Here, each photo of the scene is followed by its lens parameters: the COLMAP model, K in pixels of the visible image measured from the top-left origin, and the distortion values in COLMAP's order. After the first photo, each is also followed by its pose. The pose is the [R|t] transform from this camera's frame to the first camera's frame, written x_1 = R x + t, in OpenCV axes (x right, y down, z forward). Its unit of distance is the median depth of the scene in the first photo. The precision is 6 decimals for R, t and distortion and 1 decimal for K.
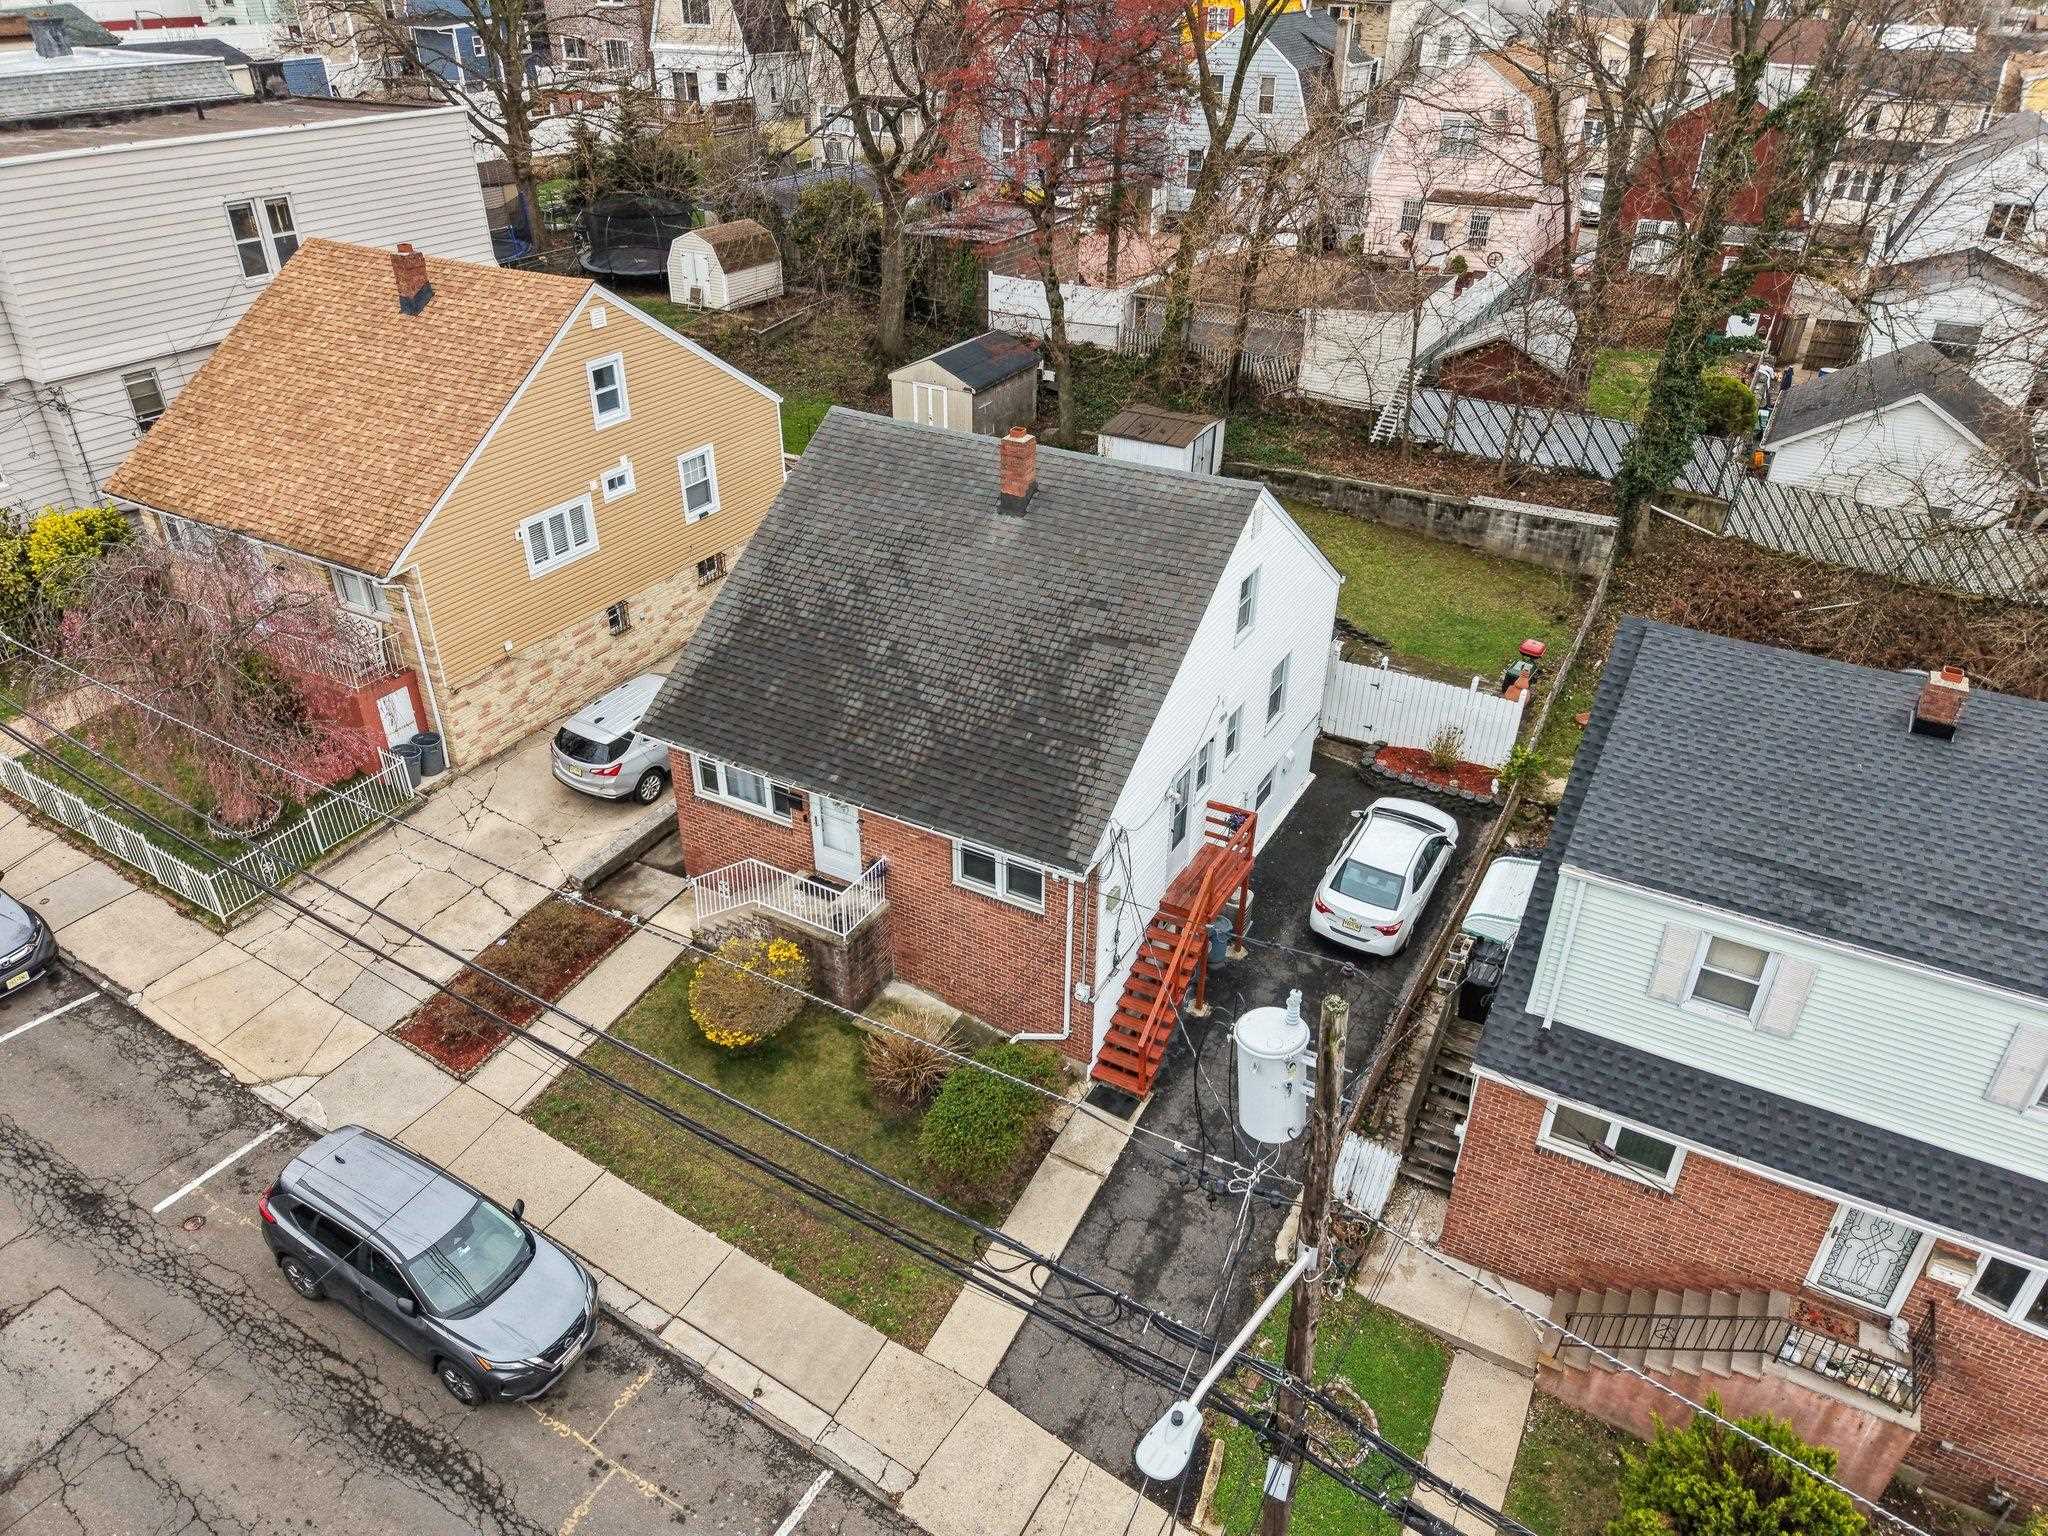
lens RADIAL K [[1369.7, 0, 1024.1], [0, 1369.7, 774.6], [0, 0, 1]] dist [0.032337, -0.040594]
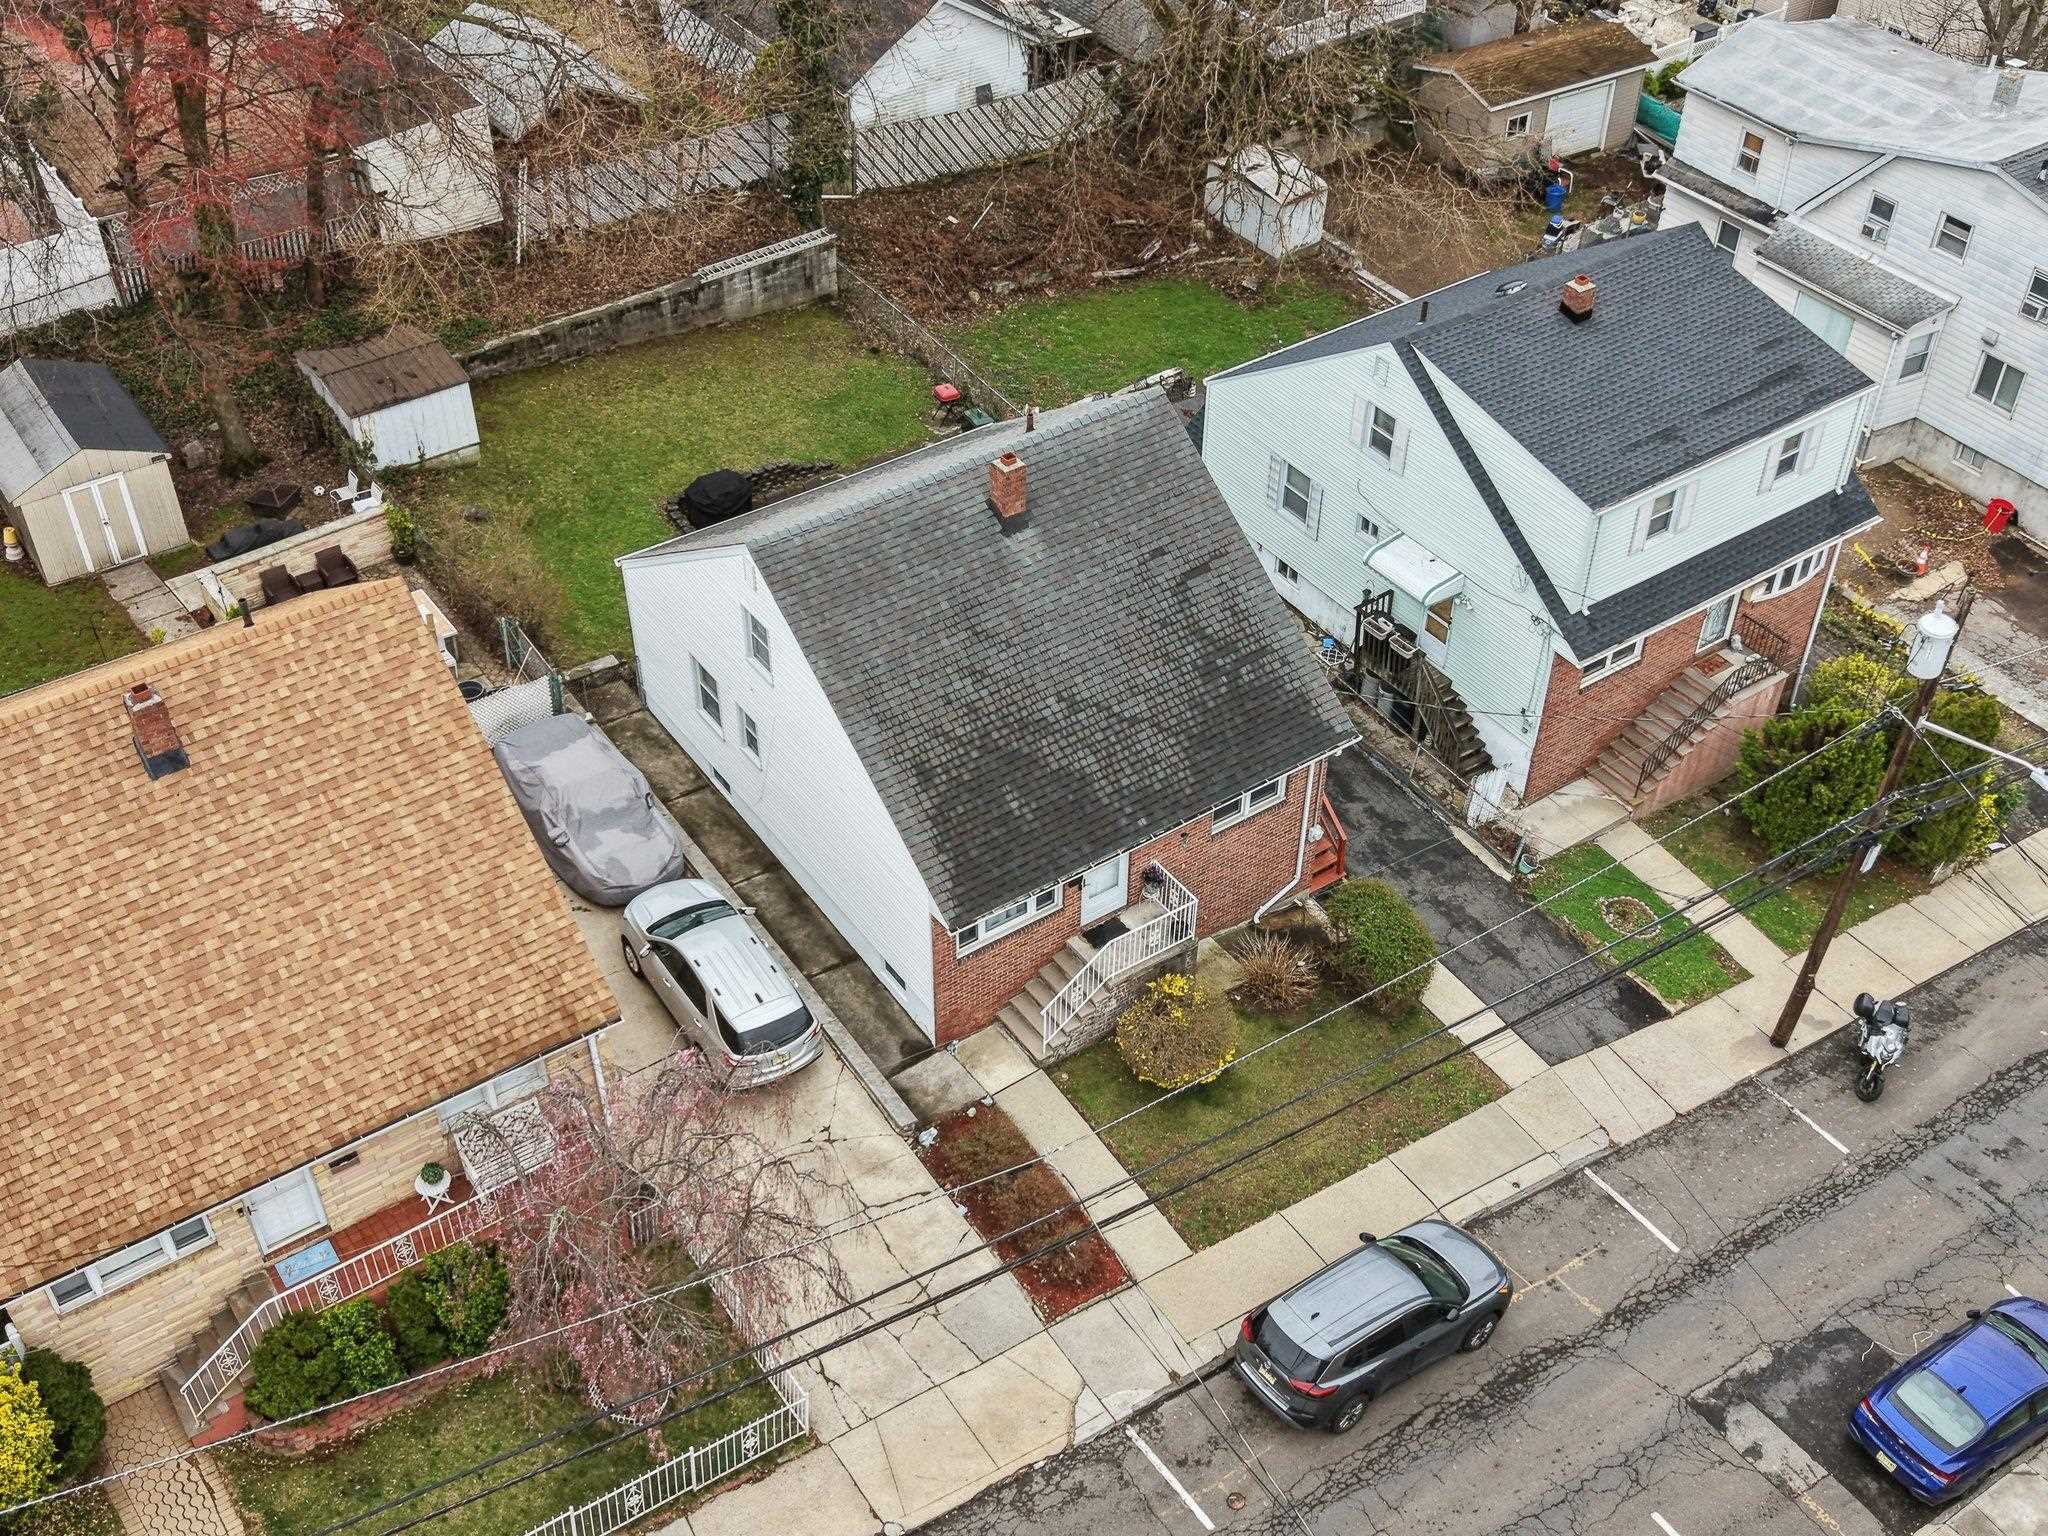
lens RADIAL K [[2174.4, 0, 1020.9], [0, 2174.4, 783.0], [0, 0, 1]] dist [0.122217, -0.282808]
pose [[0.437691, -0.601122, 0.668640, -1.201322], [0.467922, 0.787303, 0.401502, -0.691180], [-0.767773, 0.137137, 0.625873, 0.016650]]
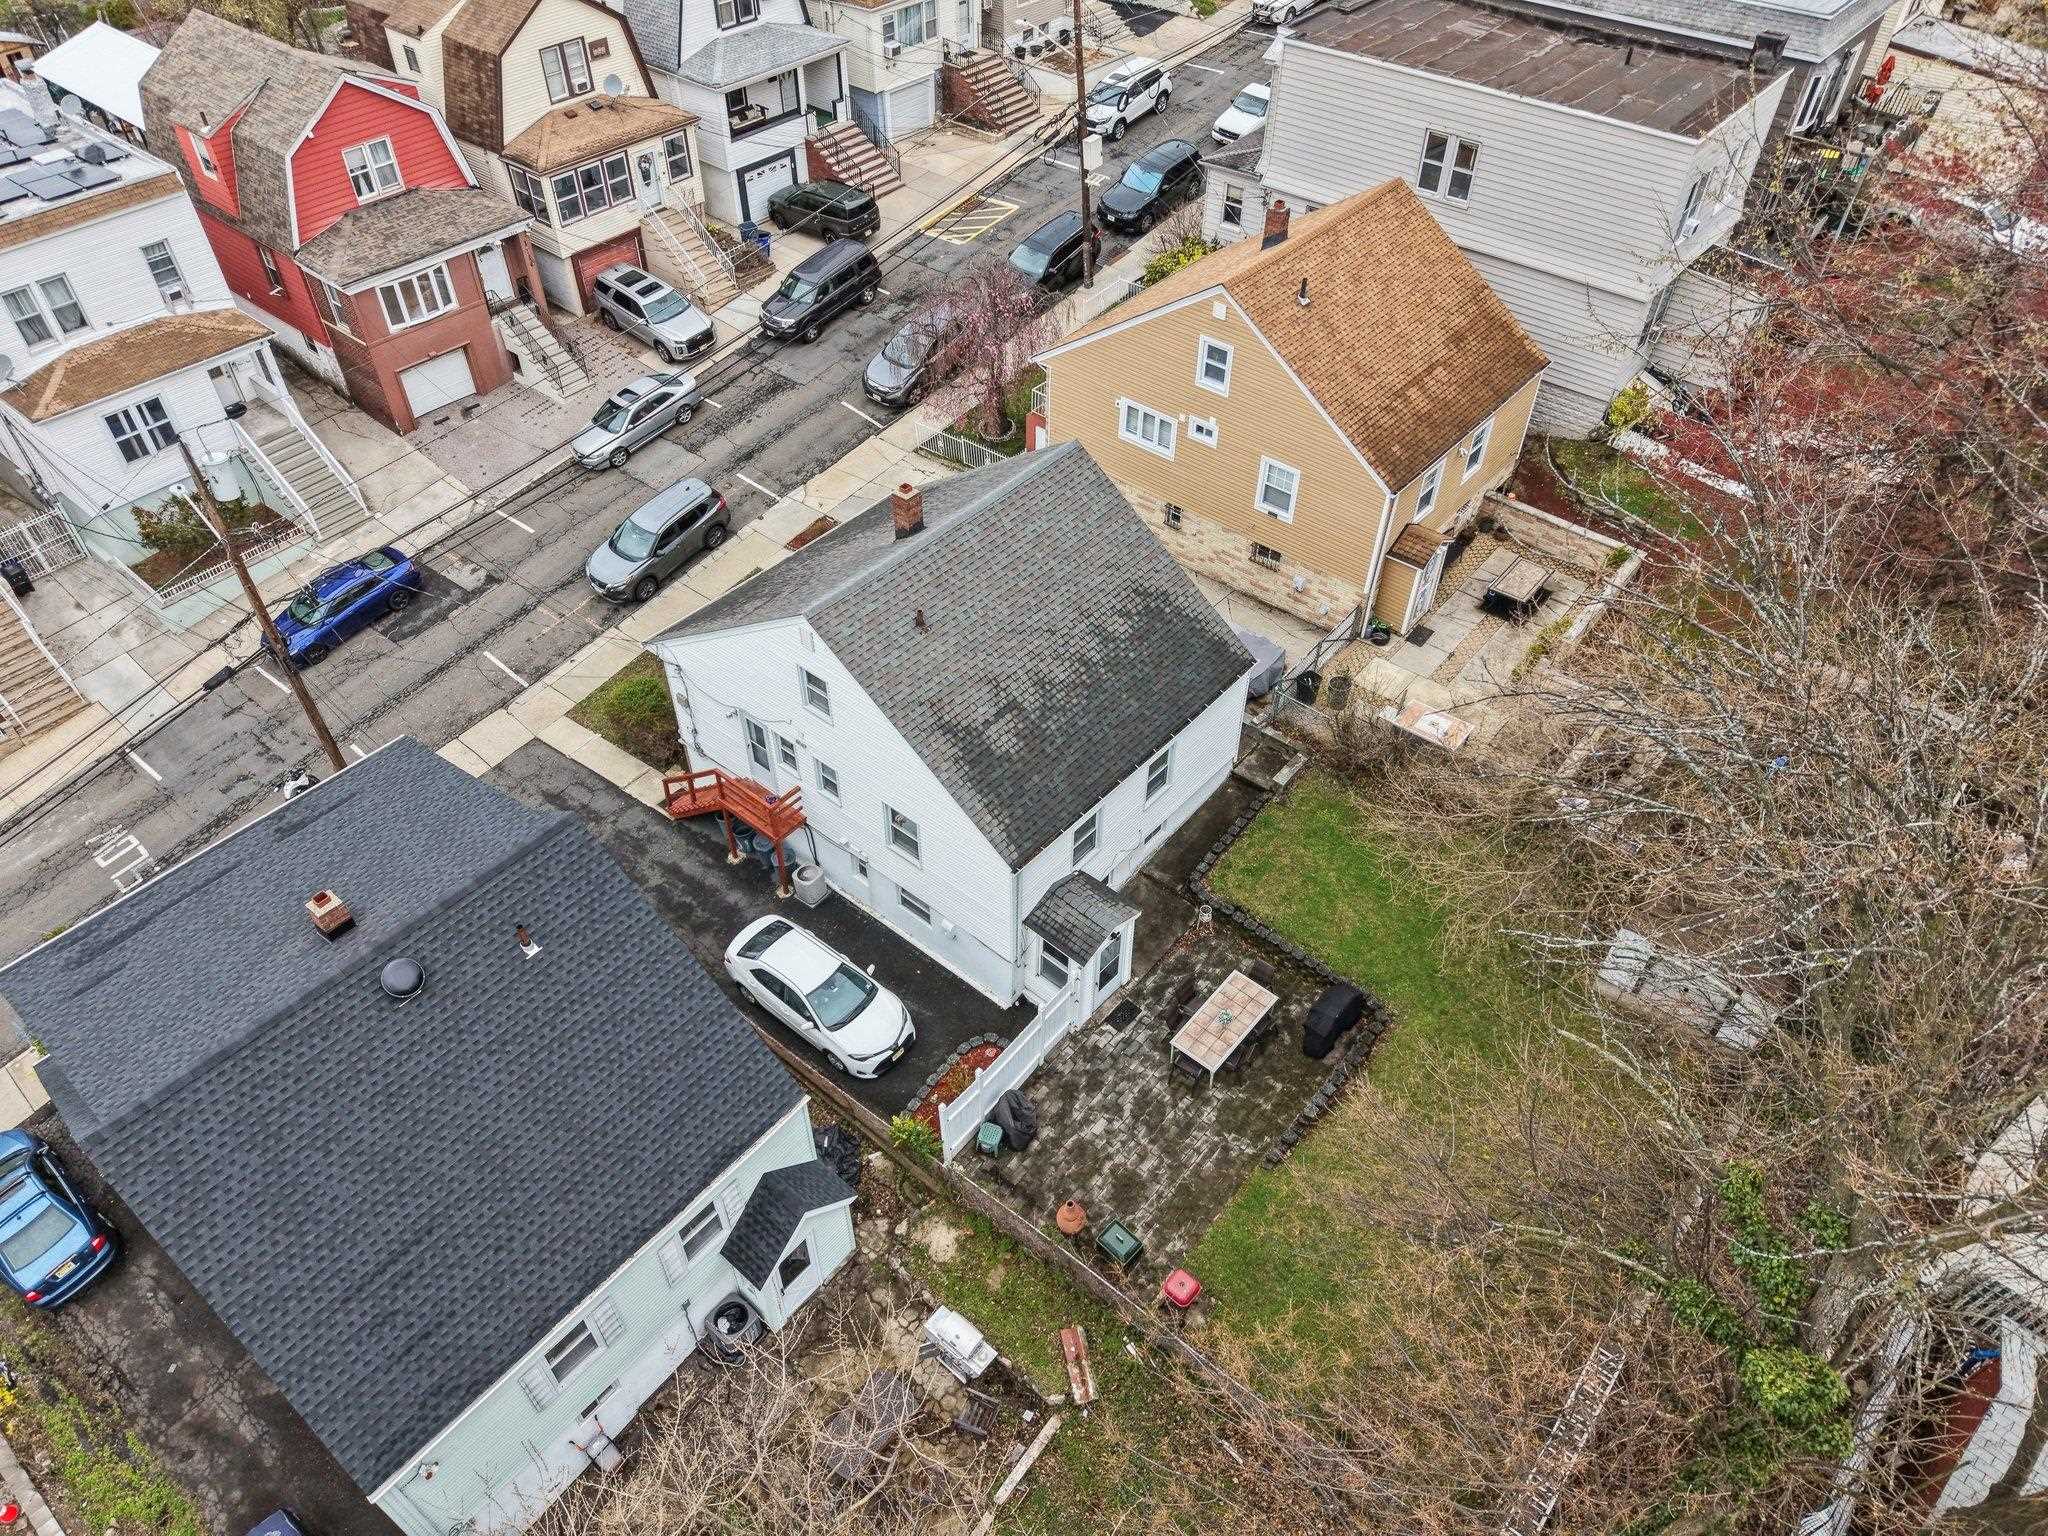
lens RADIAL K [[1369.7, 0, 1024.1], [0, 1369.7, 774.6], [0, 0, 1]] dist [0.032337, -0.040594]
pose [[-0.186939, 0.687165, -0.702039, 1.033243], [-0.516918, 0.538895, 0.665123, -0.991857], [0.835374, 0.487234, 0.254468, 0.882166]]
